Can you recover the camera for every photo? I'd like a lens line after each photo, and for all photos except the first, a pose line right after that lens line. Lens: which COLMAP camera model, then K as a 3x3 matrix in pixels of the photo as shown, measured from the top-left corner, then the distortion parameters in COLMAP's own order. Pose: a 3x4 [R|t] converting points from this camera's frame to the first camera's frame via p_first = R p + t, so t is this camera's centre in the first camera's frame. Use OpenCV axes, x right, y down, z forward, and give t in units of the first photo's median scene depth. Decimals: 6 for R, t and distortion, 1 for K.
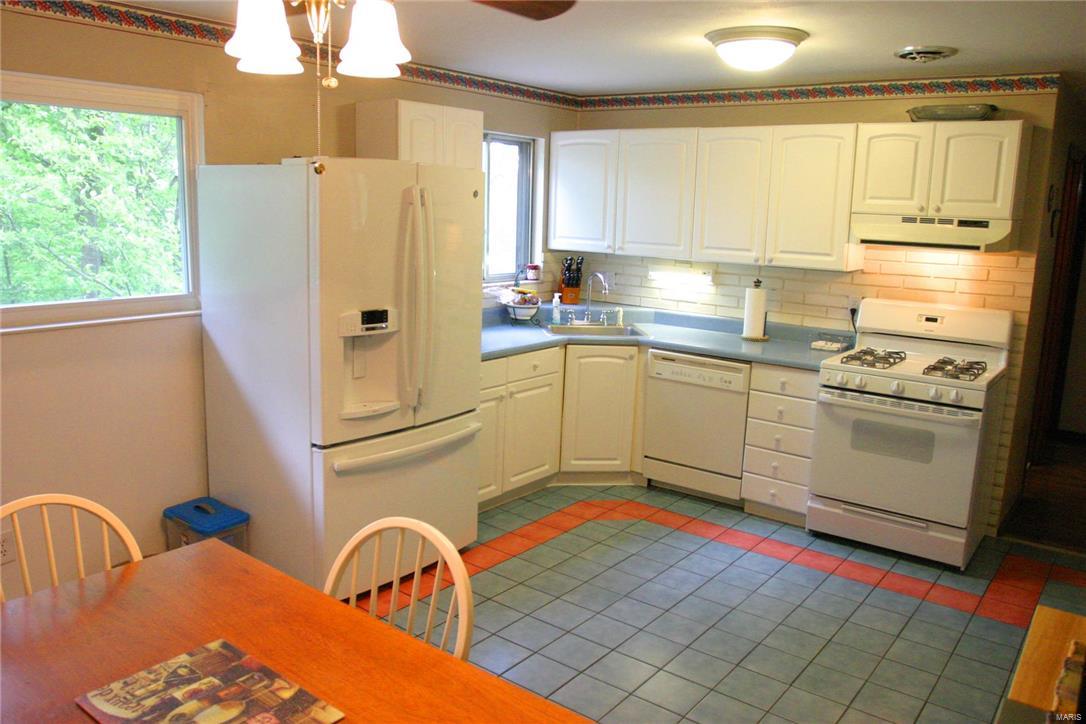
lens RADIAL K [[852.8, 0, 545.1], [0, 852.8, 359.9], [0, 0, 1]] dist [-0.014035, -0.003301]
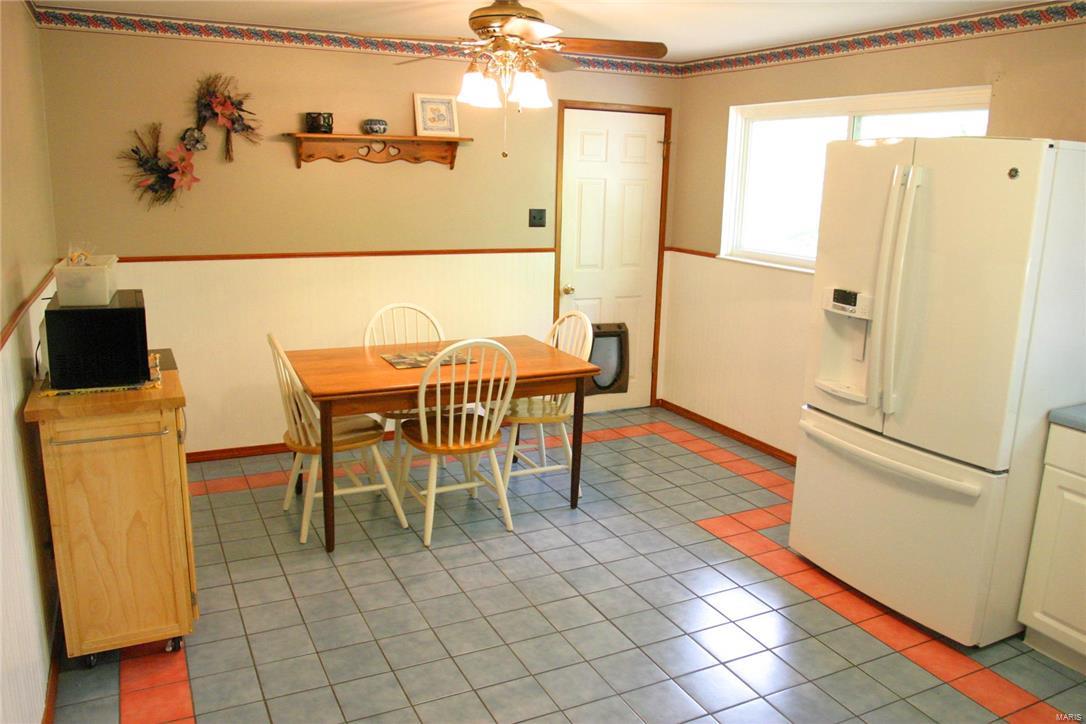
lens RADIAL K [[852.8, 0, 544.6], [0, 852.8, 362.9], [0, 0, 1]] dist [-0.014035, -0.003301]
pose [[-0.434676, 0.156742, -0.886842, 0.784727], [-0.207641, 0.940764, 0.268046, -0.159285], [0.876323, 0.300658, -0.376382, 1.008511]]
